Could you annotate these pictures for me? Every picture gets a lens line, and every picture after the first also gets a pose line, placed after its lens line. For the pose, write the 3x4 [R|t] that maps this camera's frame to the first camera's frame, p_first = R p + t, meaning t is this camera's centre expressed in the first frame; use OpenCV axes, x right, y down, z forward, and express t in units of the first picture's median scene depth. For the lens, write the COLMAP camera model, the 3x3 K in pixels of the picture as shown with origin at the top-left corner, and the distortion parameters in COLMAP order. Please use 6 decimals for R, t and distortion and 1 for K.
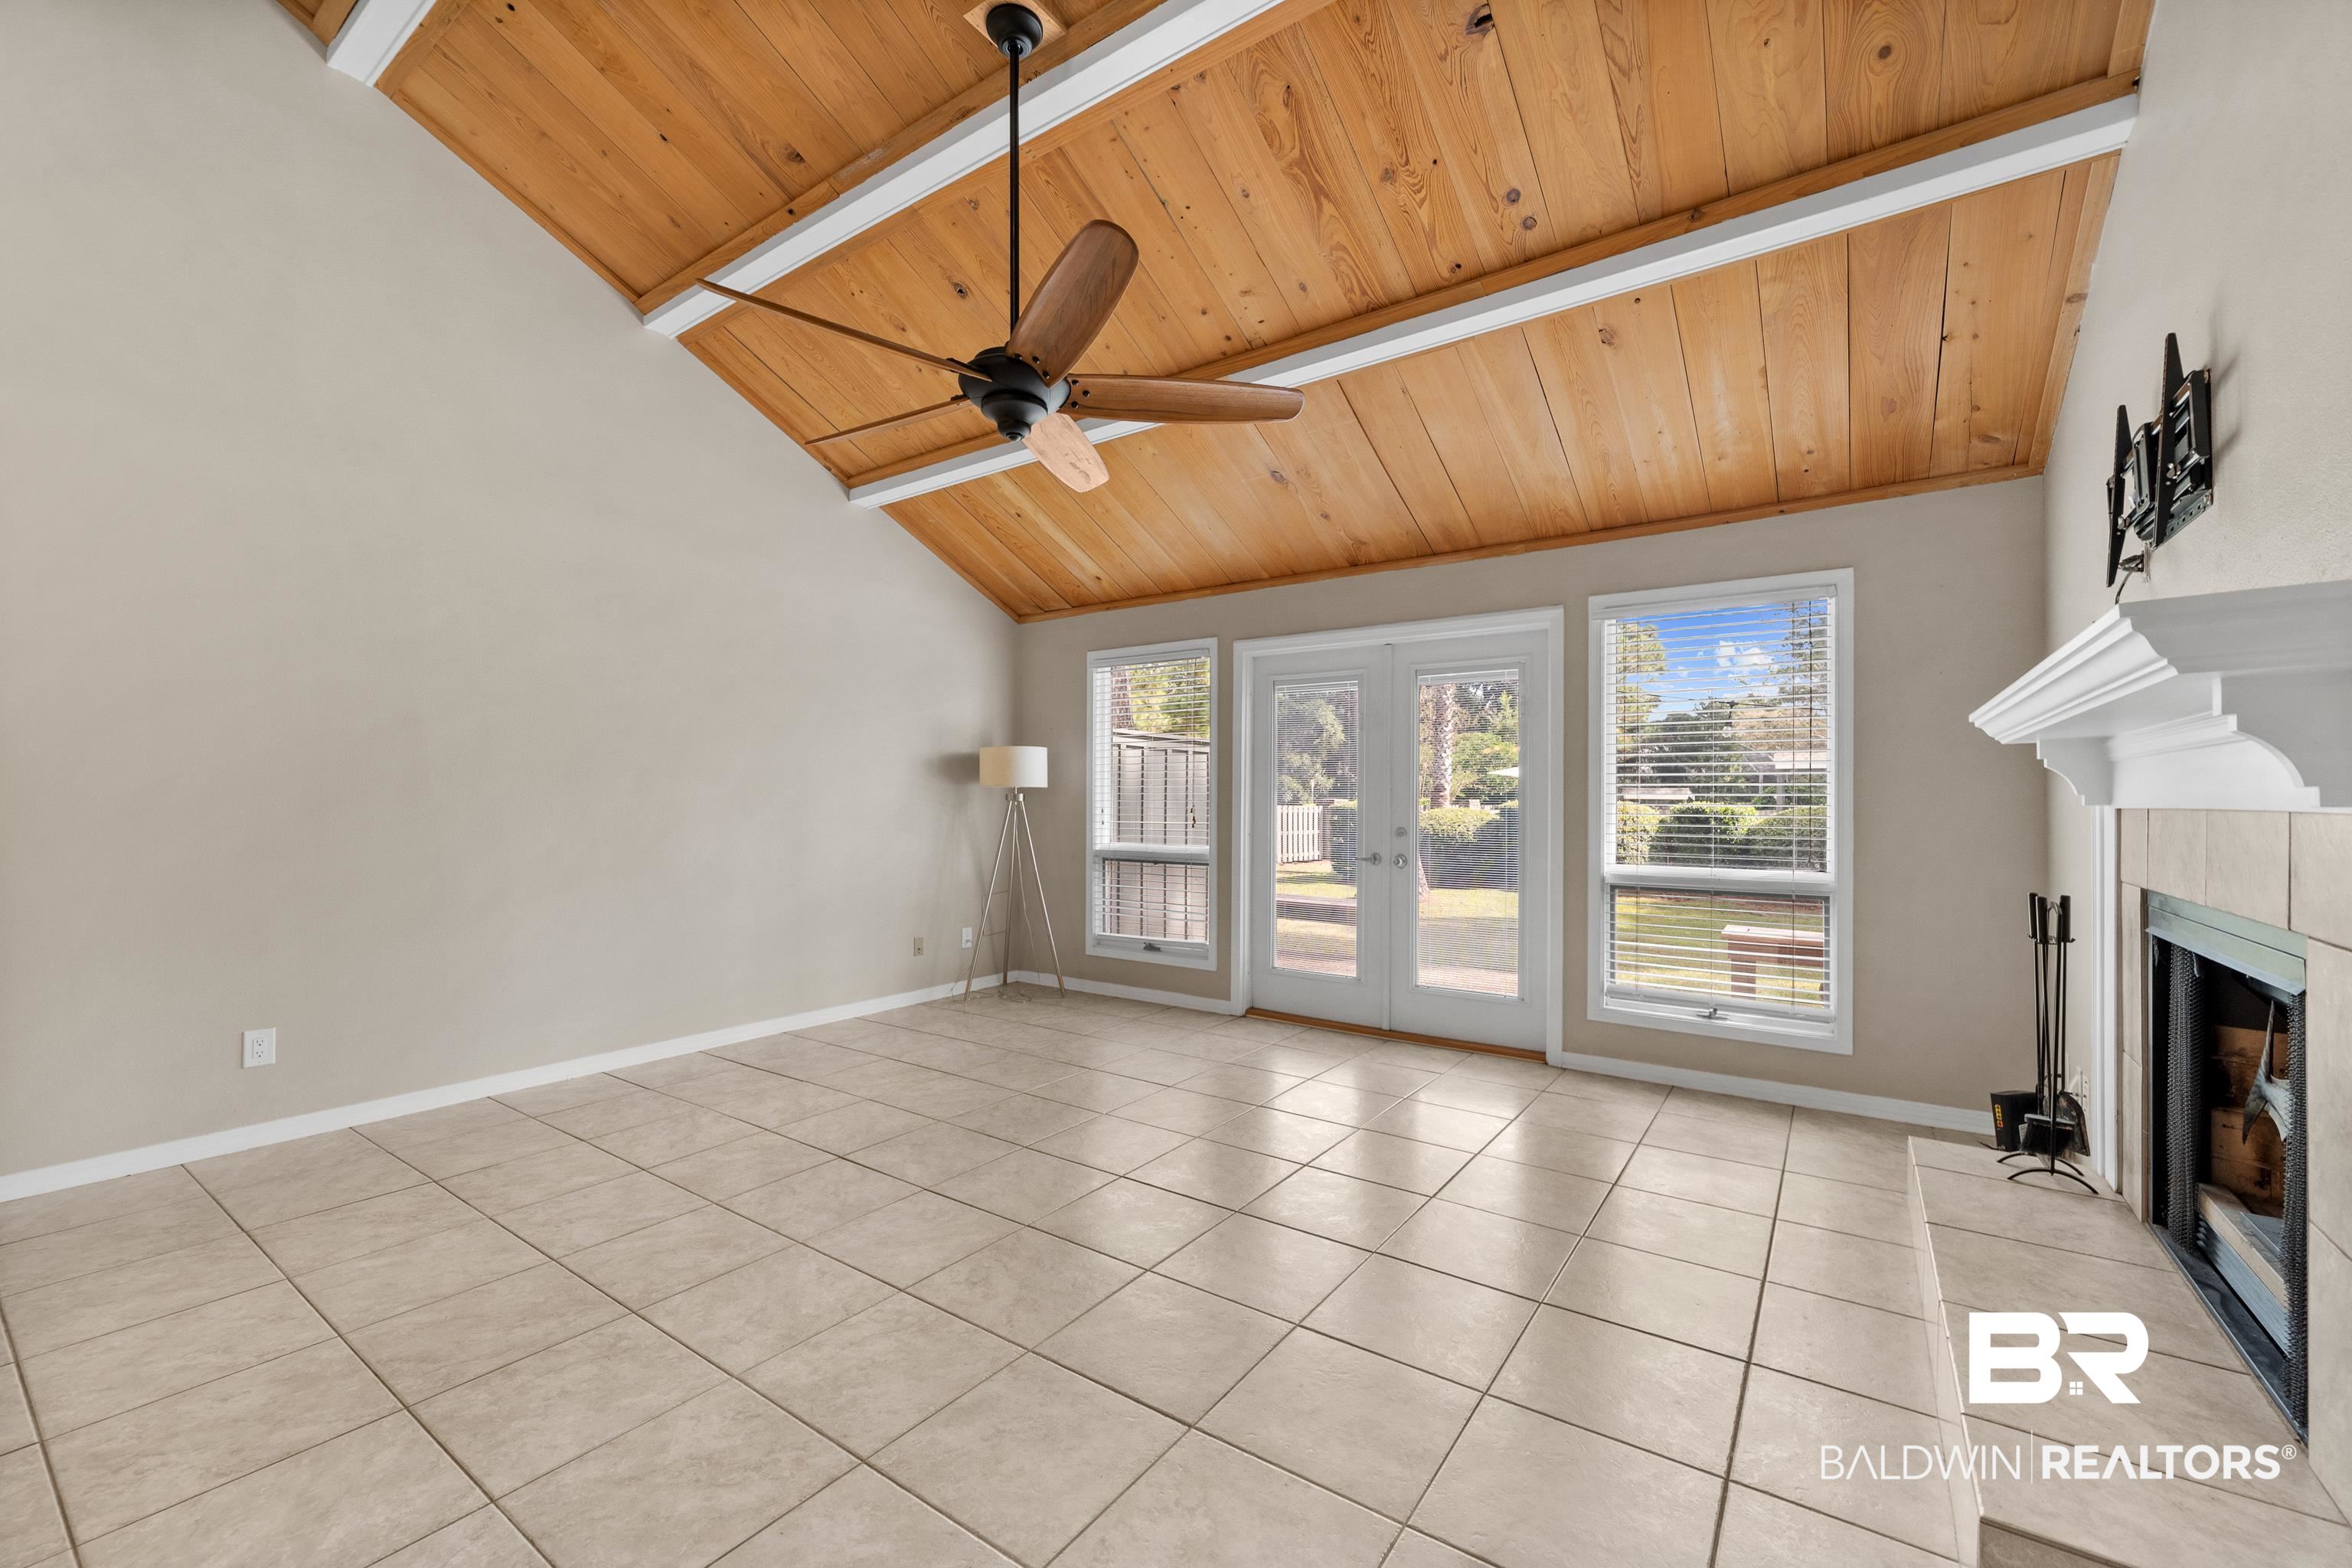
lens RADIAL K [[944.8, 0, 1171.7], [0, 944.8, 792.0], [0, 0, 1]] dist [0.001140, 0.000023]
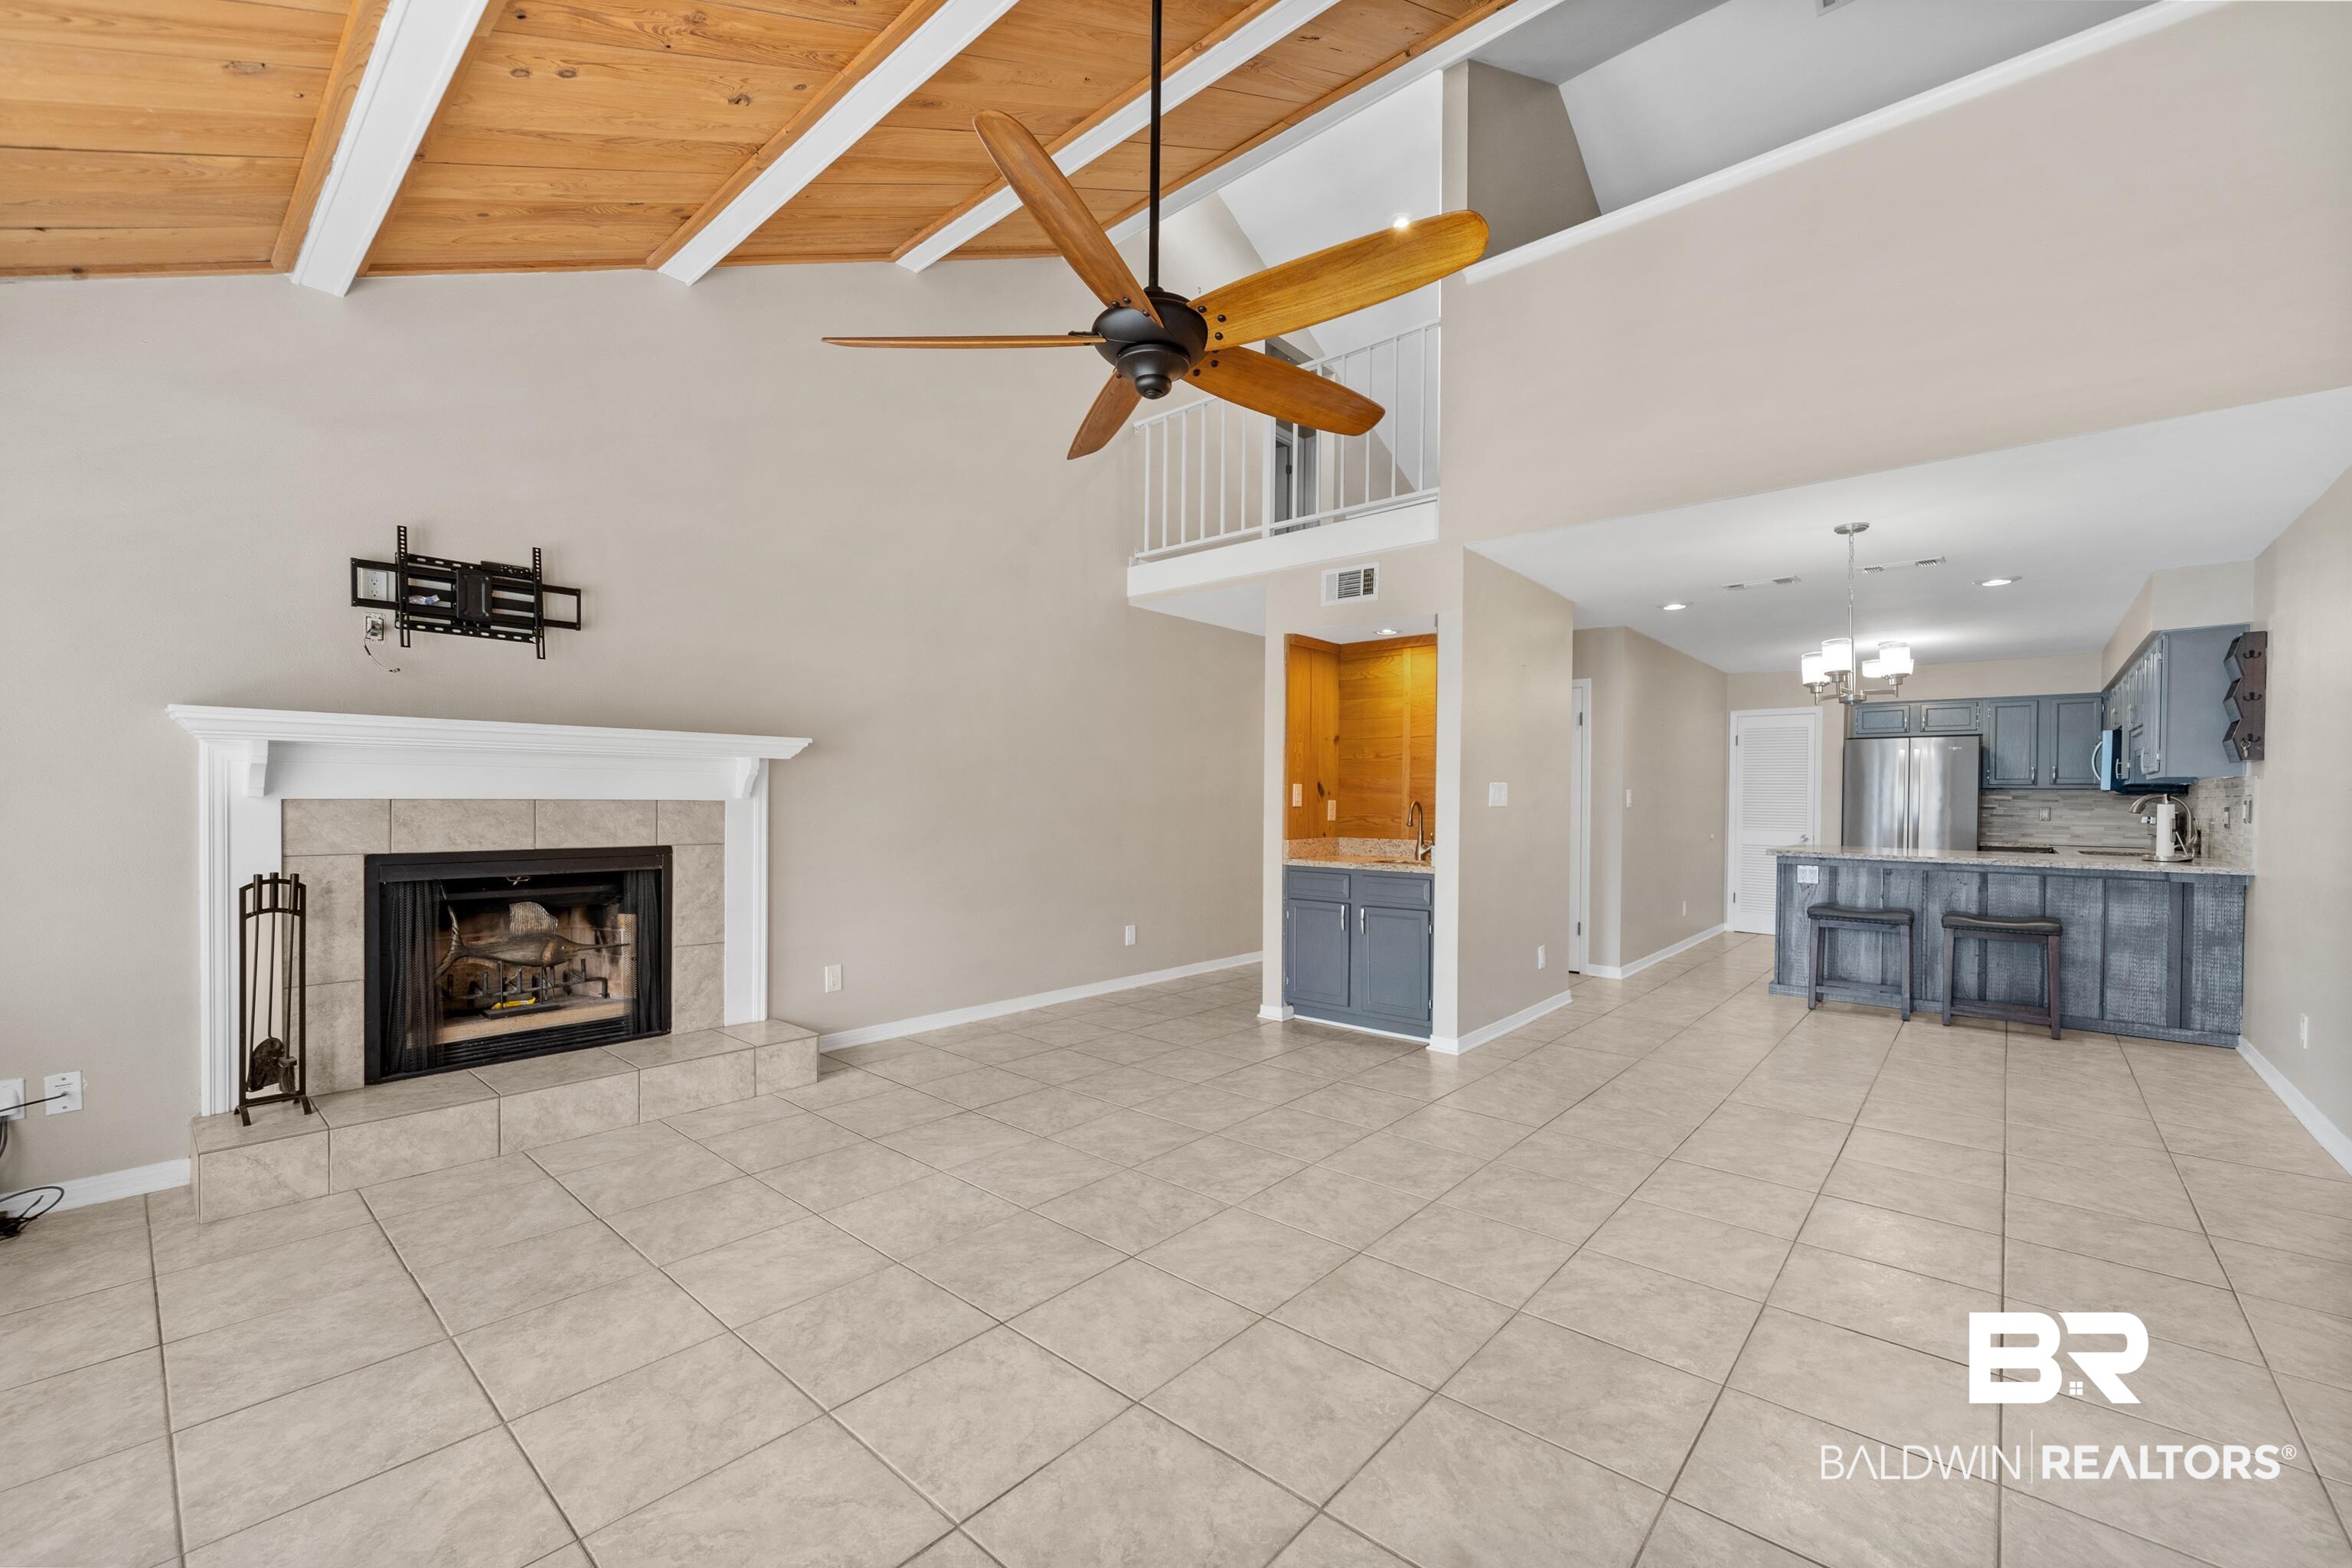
lens RADIAL K [[946.2, 0, 1171.5], [0, 946.2, 805.0], [0, 0, 1]] dist [-0.000782, -0.000169]
pose [[-0.994206, -0.009590, 0.107058, -0.198508], [-0.009943, 0.999947, -0.002771, 0.010420], [-0.107026, -0.003819, -0.994249, 1.323334]]
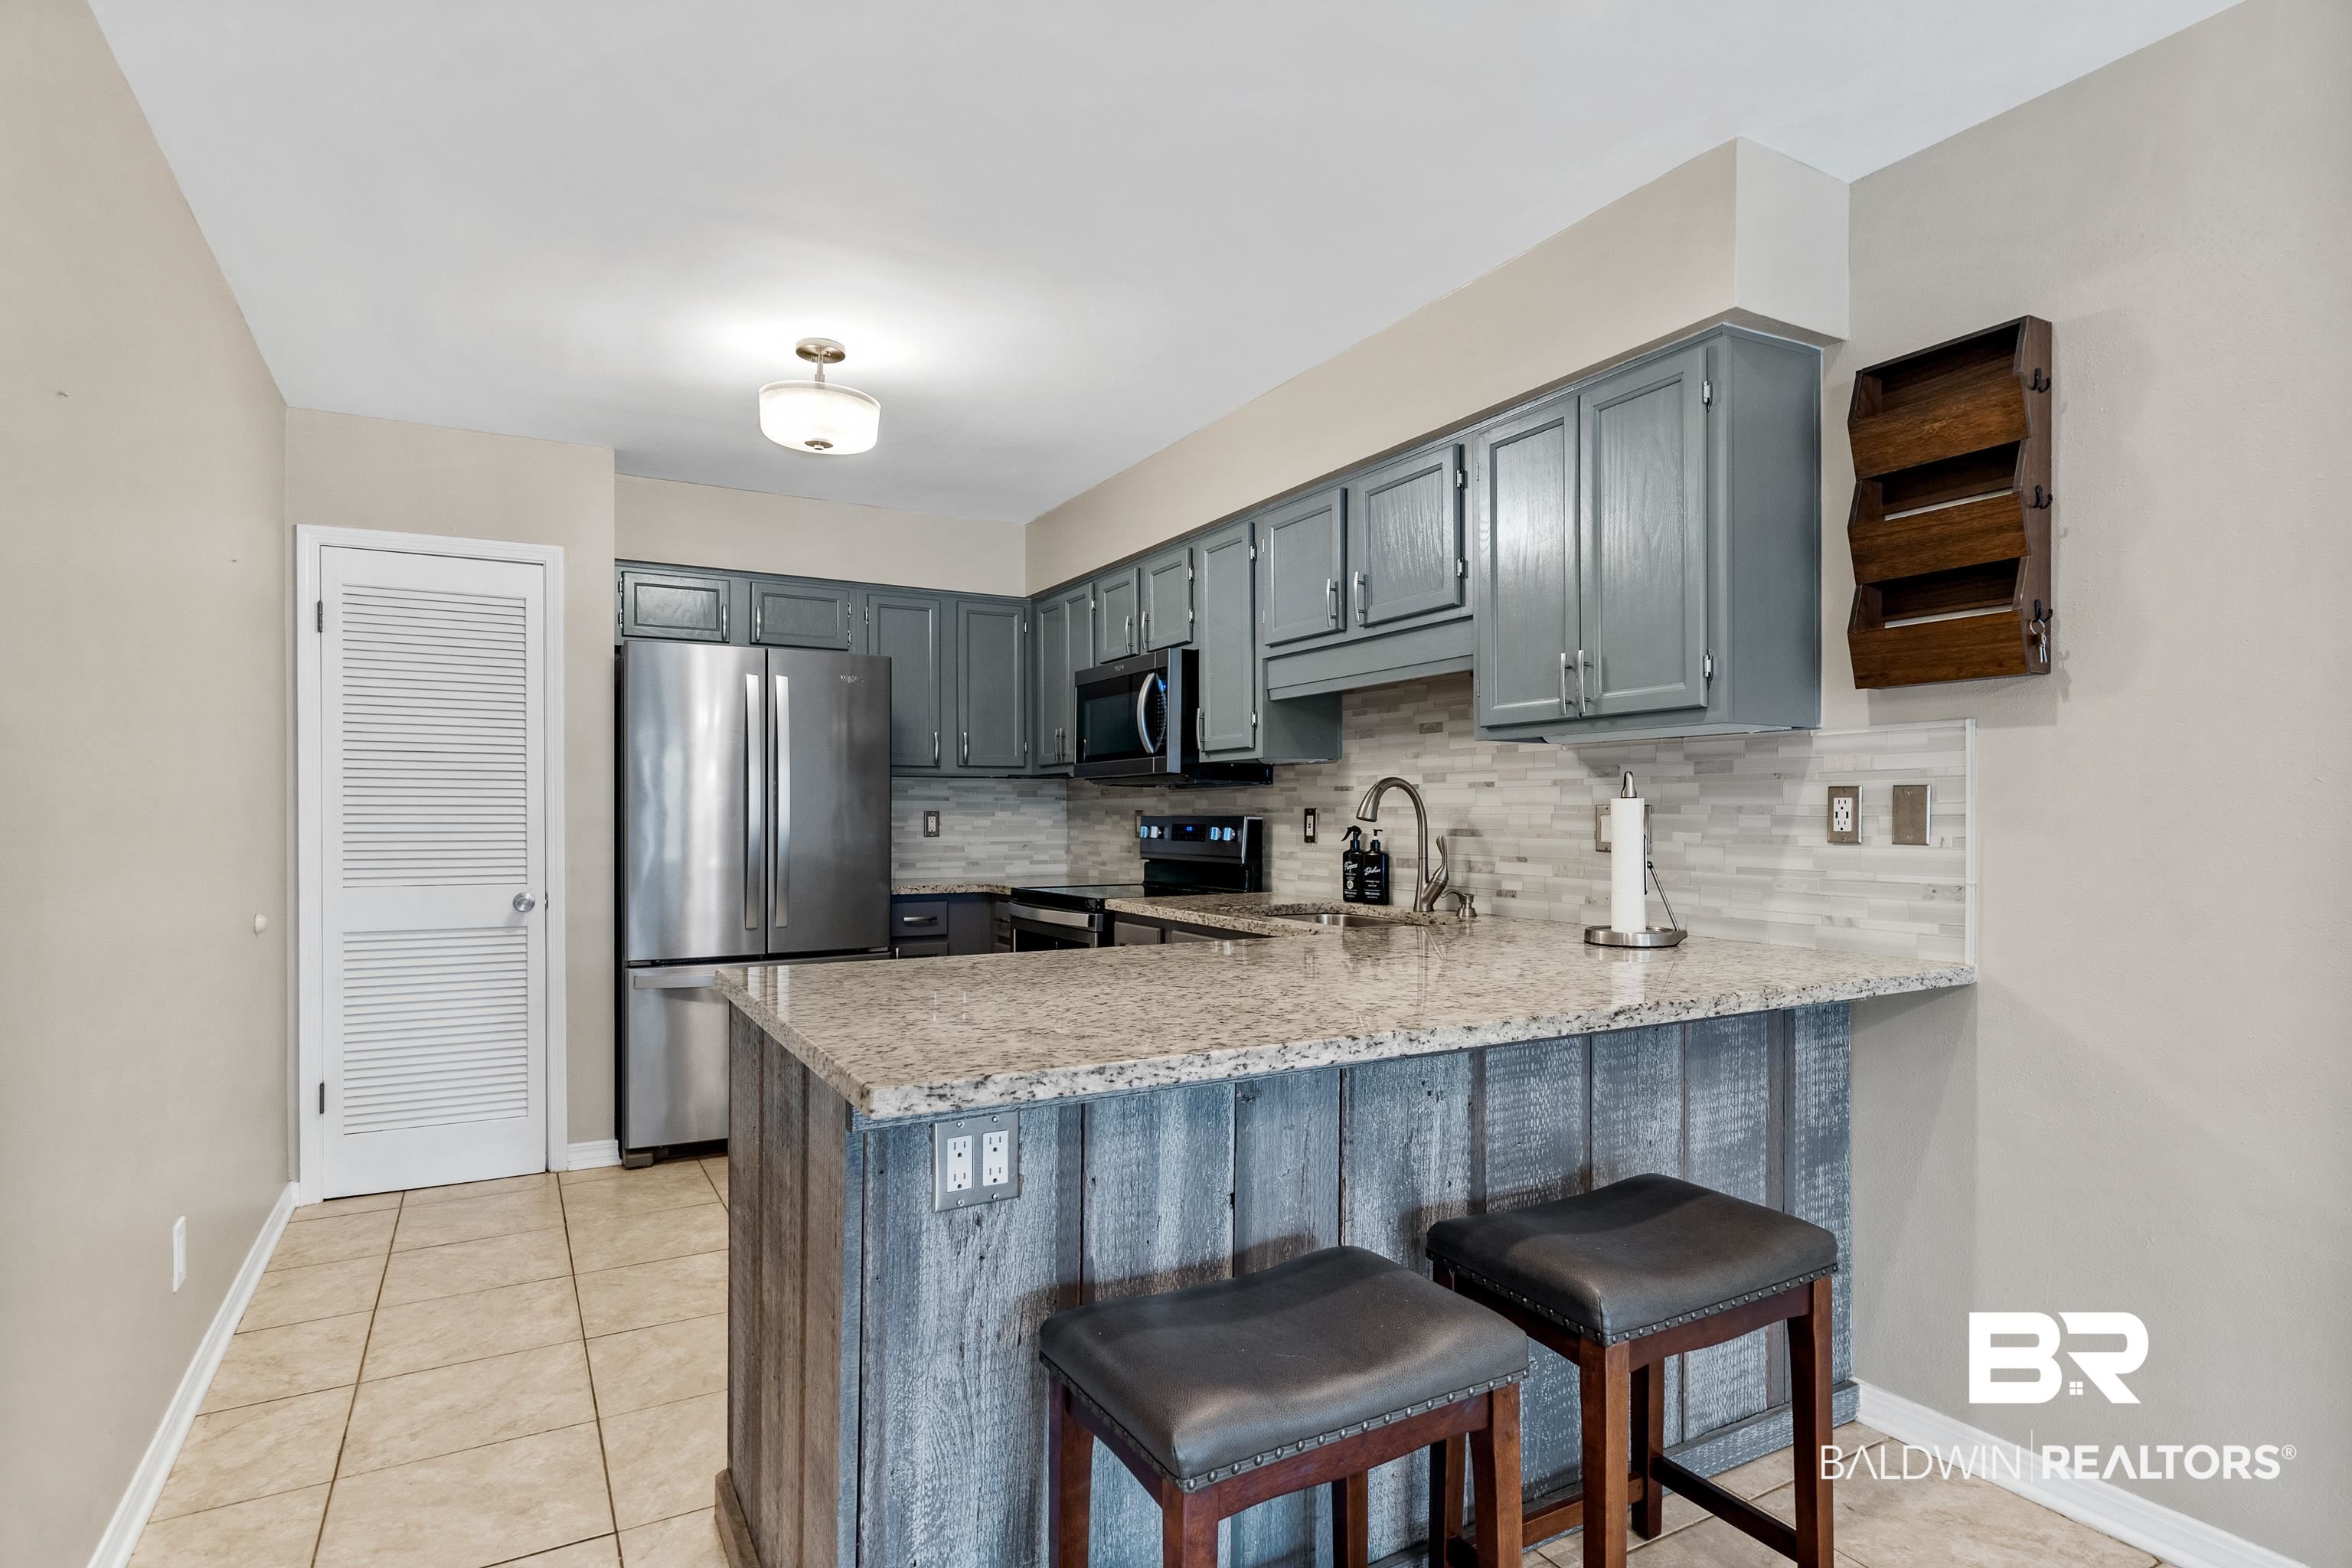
lens RADIAL K [[1214.2, 0, 1171.9], [0, 1214.2, 810.3], [0, 0, 1]] dist [-0.000999, -0.000117]
pose [[-0.430740, 0.000983, -0.902475, -0.730419], [0.010650, 0.999935, -0.003994, -0.001457], [0.902413, -0.011331, -0.430723, -0.070892]]
